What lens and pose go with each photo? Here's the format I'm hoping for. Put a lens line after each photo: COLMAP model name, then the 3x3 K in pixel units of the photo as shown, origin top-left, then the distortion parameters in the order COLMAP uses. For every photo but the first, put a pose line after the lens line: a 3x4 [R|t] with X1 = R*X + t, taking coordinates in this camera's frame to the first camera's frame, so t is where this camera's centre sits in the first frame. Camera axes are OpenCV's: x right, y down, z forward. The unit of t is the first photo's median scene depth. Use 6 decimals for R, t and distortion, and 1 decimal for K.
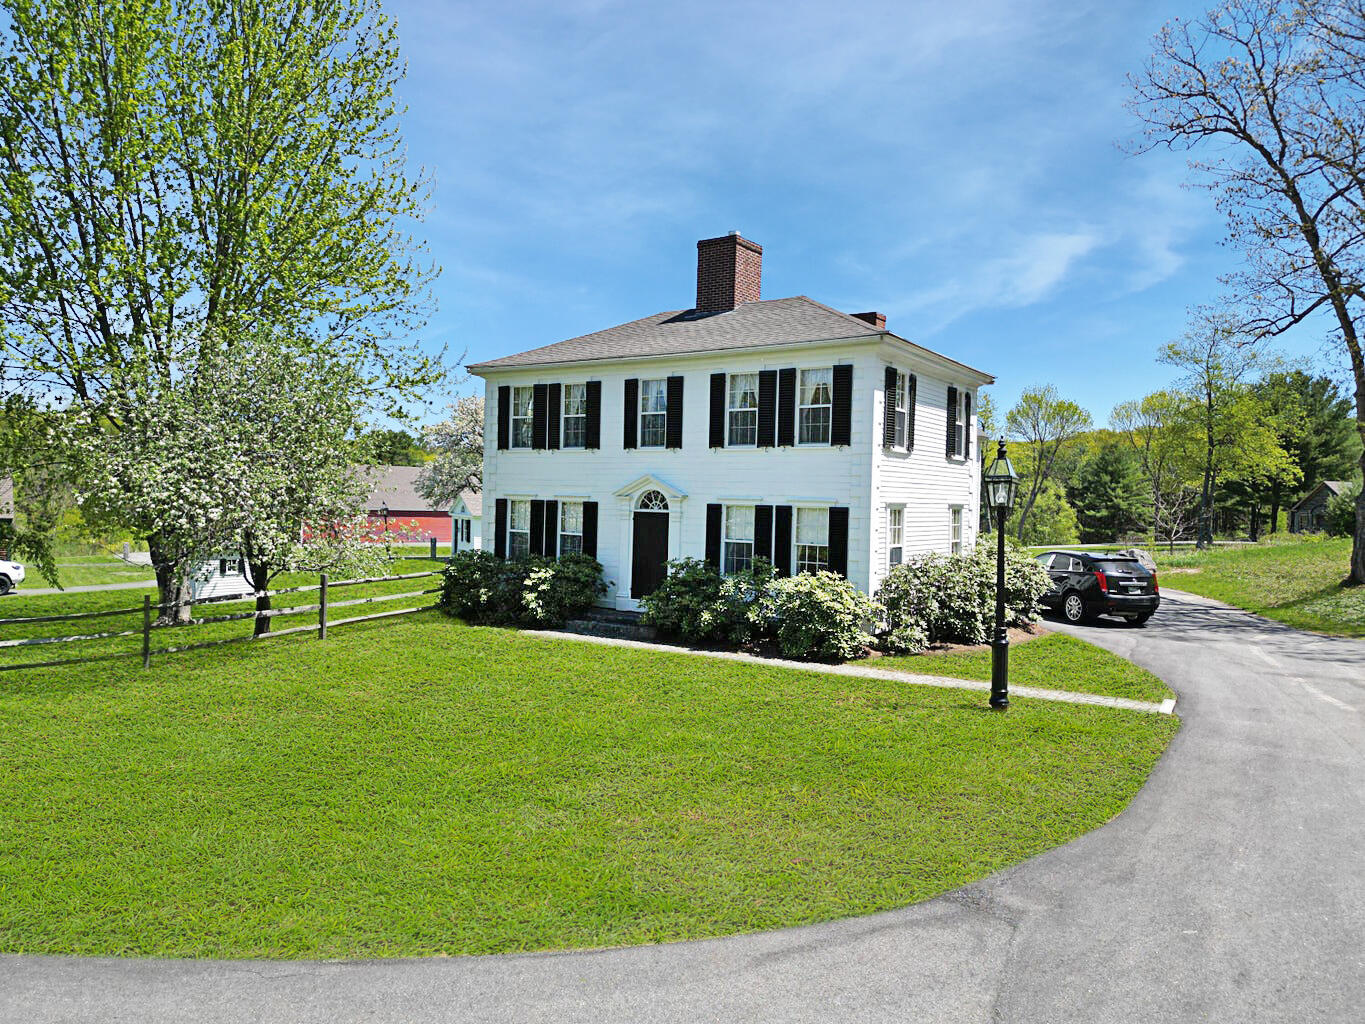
lens RADIAL K [[956.3, 0, 682.5], [0, 956.3, 512.0], [0, 0, 1]] dist [0.138989, -0.114716]
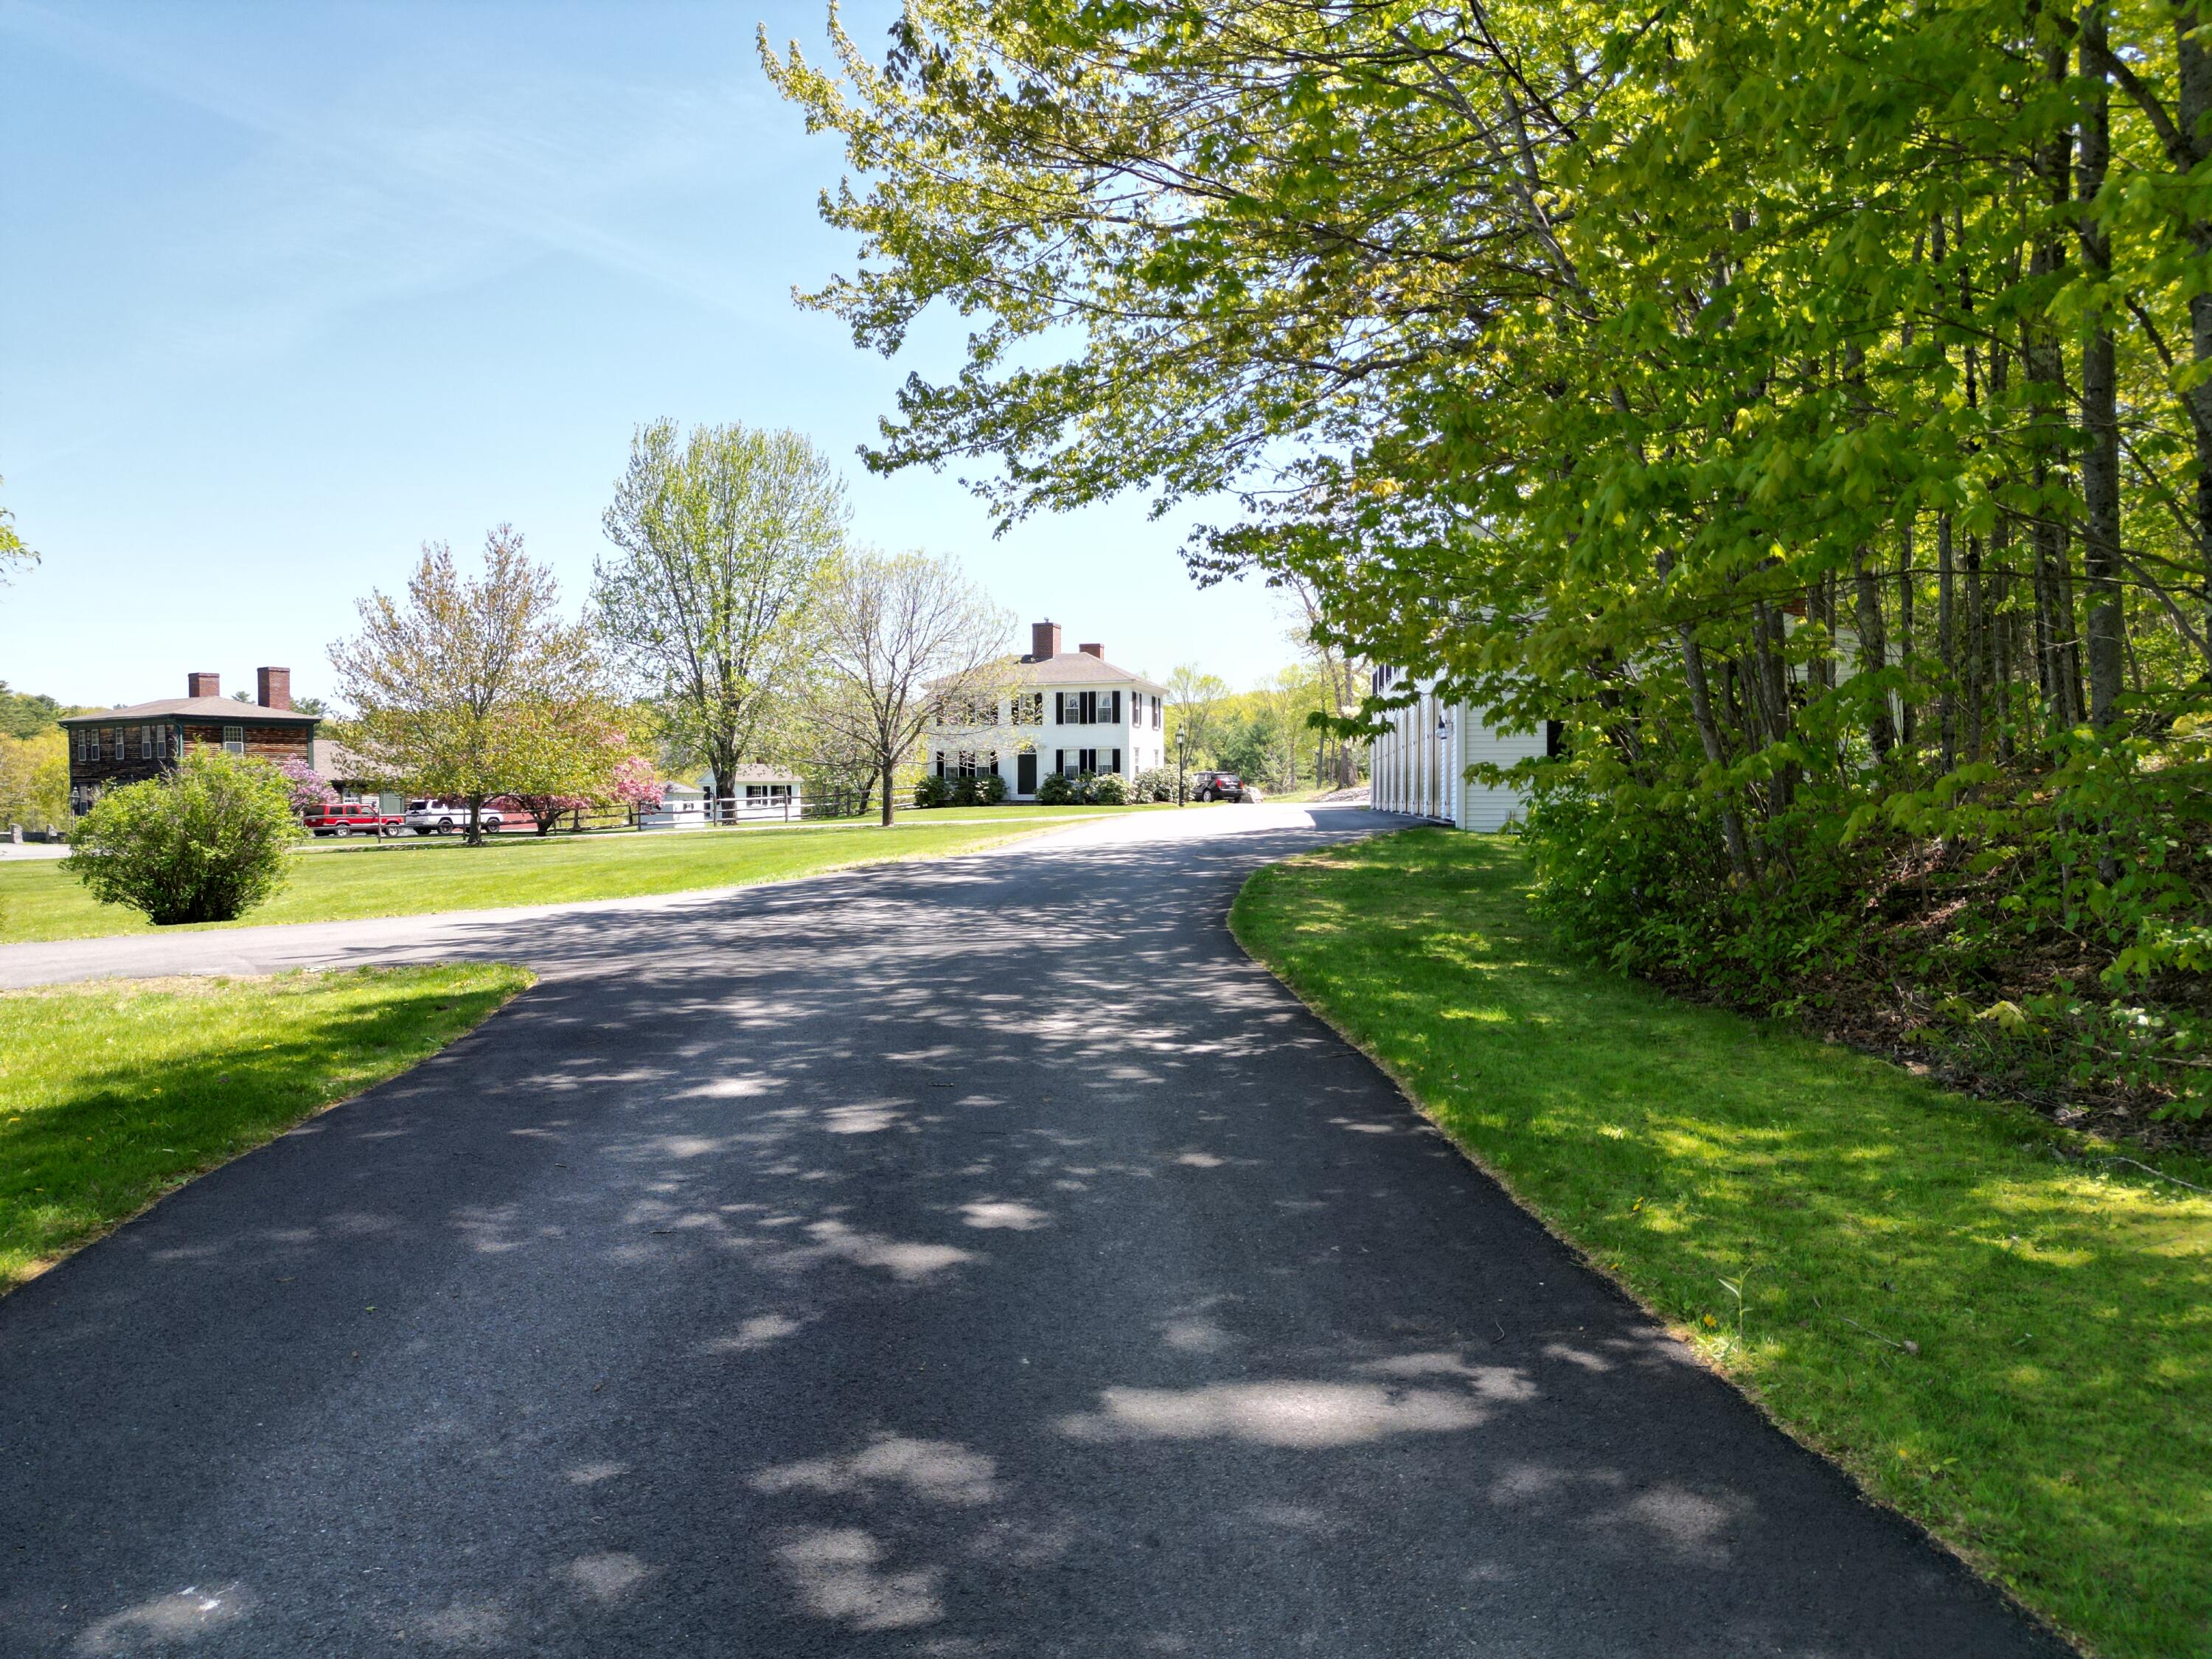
lens RADIAL K [[1549.8, 0, 1106.0], [0, 1549.8, 829.5], [0, 0, 1]] dist [0.138989, -0.114716]
pose [[0.956940, -0.026303, 0.289092, -0.964805], [0.023697, 0.999641, 0.012512, 0.143088], [-0.289317, -0.005122, 0.957220, -2.651712]]
